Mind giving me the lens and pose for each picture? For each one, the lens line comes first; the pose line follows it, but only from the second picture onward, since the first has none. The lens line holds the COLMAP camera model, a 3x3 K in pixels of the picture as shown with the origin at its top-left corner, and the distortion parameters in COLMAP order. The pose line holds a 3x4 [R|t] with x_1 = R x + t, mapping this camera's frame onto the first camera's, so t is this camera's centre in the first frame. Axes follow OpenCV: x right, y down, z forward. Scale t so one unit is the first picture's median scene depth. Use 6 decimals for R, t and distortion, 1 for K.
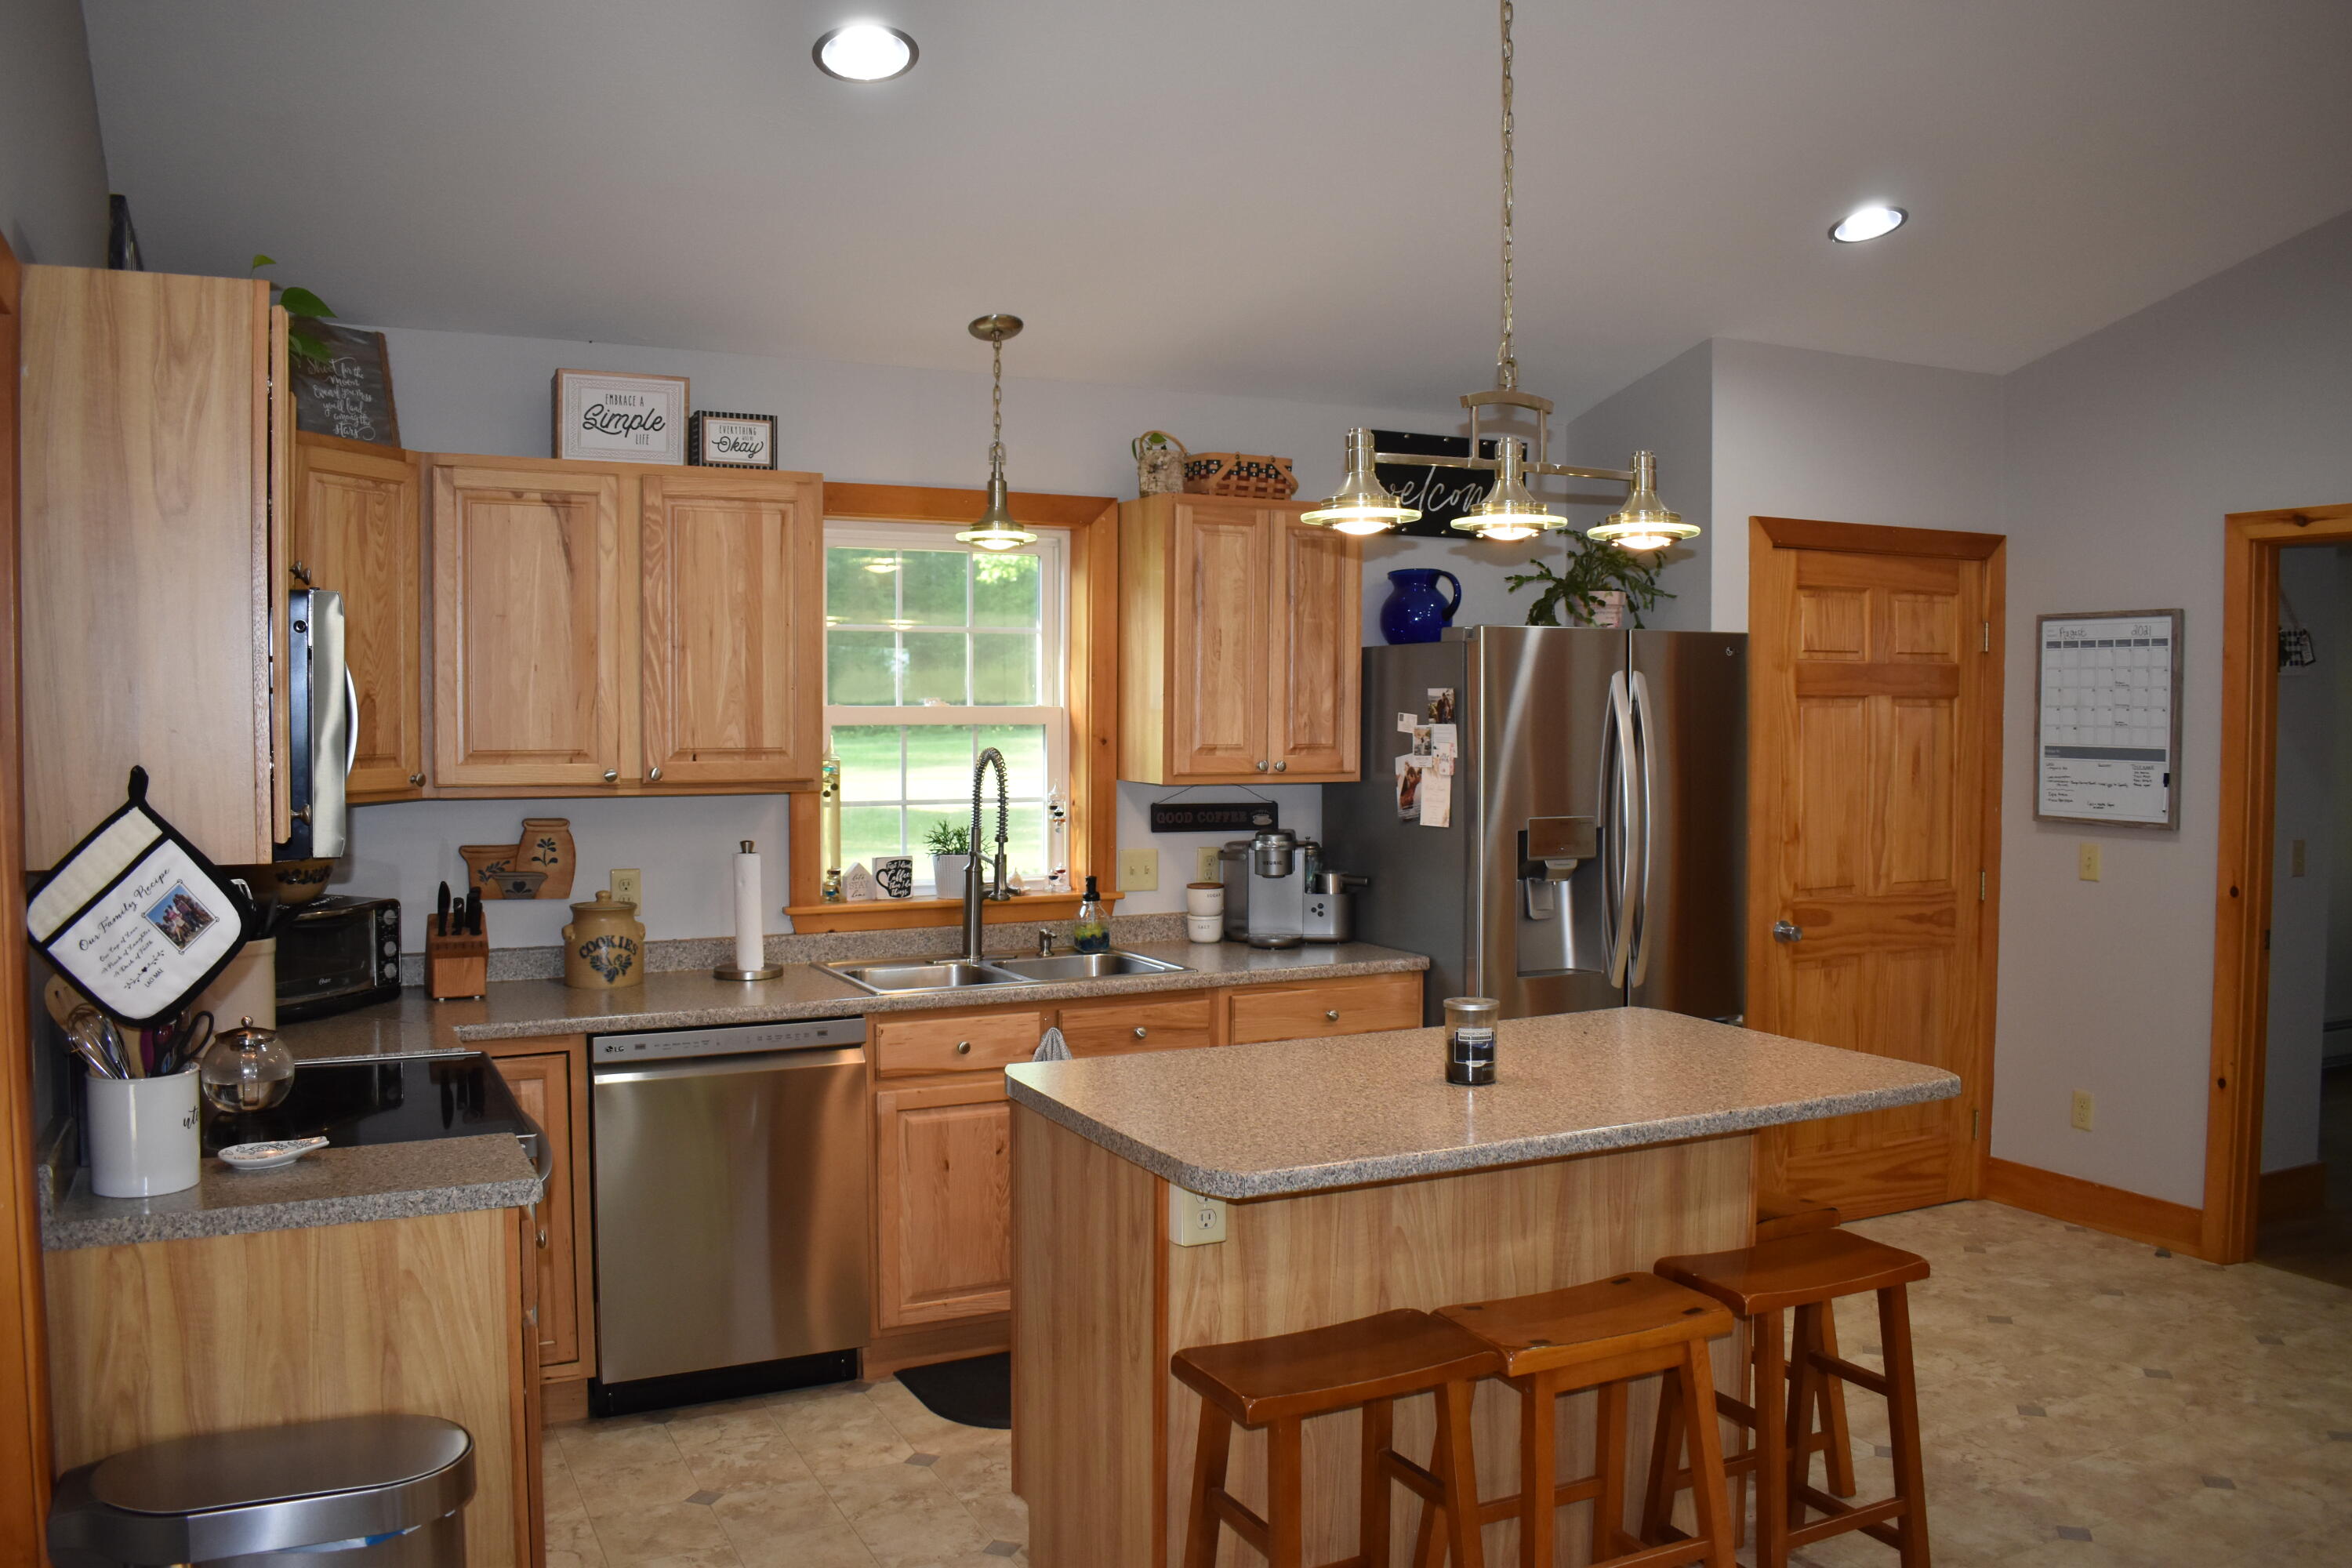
lens RADIAL K [[1829.3, 0, 1178.2], [0, 1829.3, 787.7], [0, 0, 1]] dist [-0.098809, 0.013473]
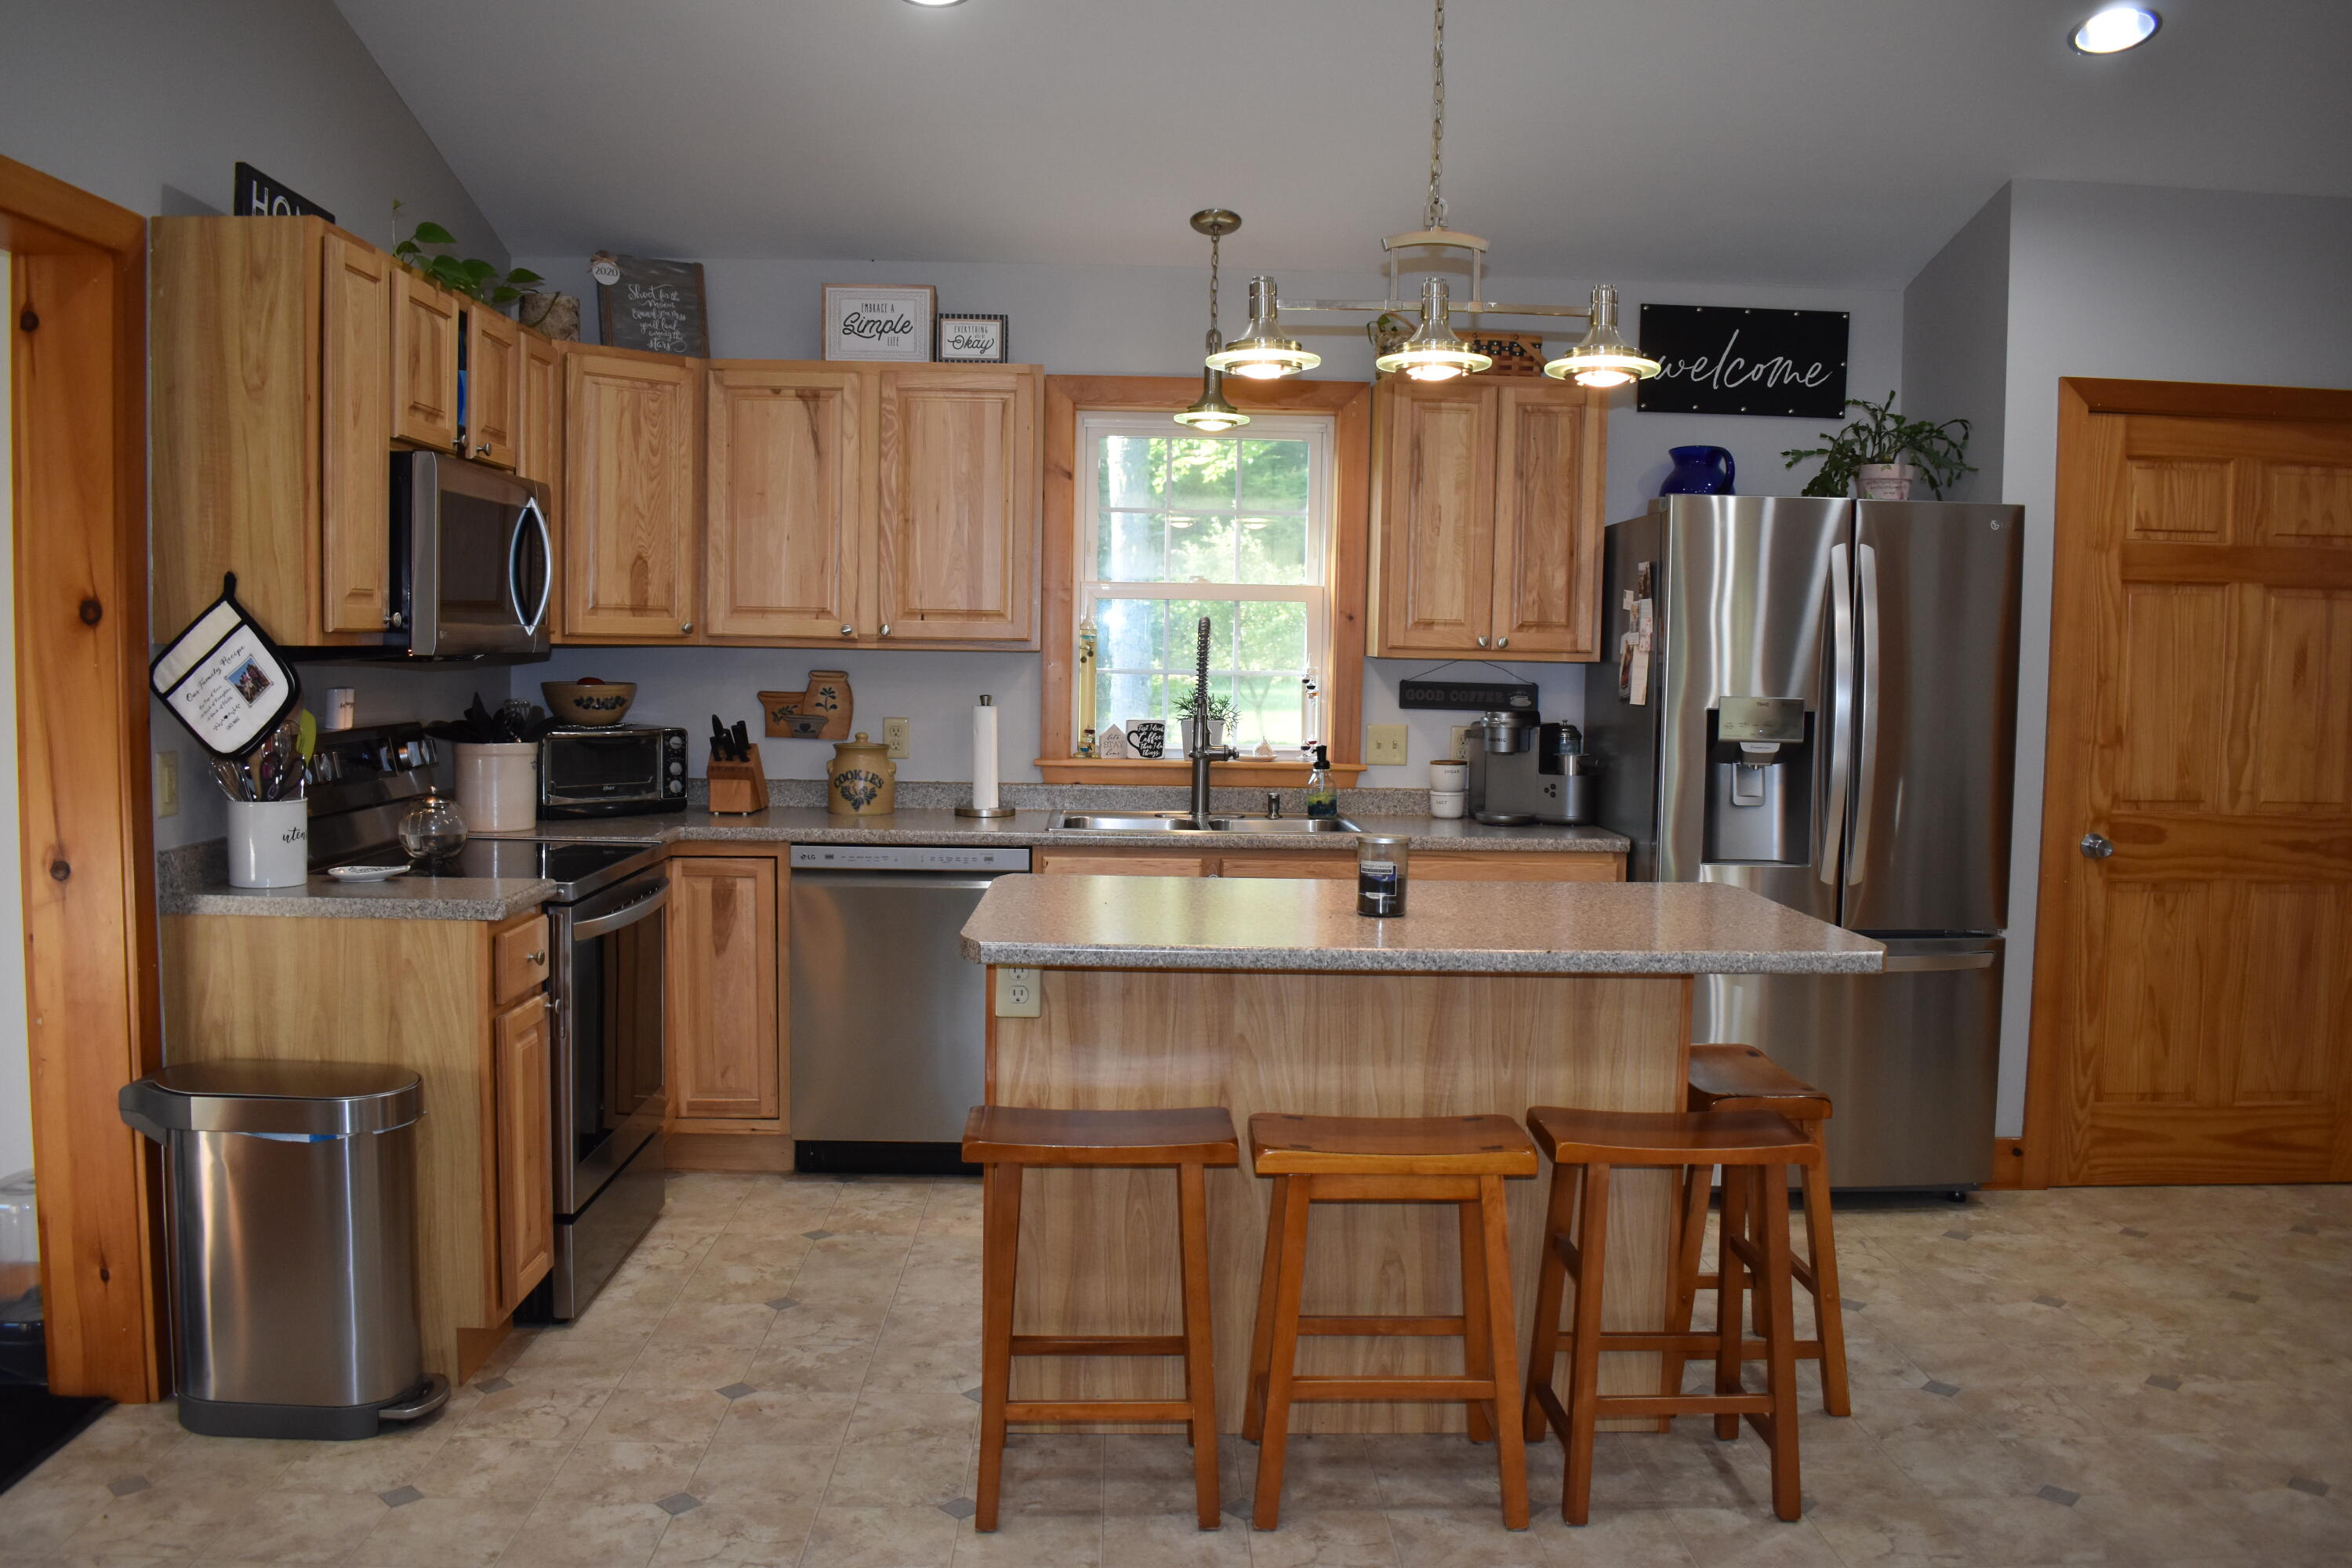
lens RADIAL K [[1829.3, 0, 1173.2], [0, 1829.3, 789.4], [0, 0, 1]] dist [-0.098809, 0.013473]
pose [[0.907153, 0.047012, -0.418168, 0.366012], [-0.034283, 0.998693, 0.037906, 0.043132], [0.419403, -0.020050, 0.907579, 0.018829]]
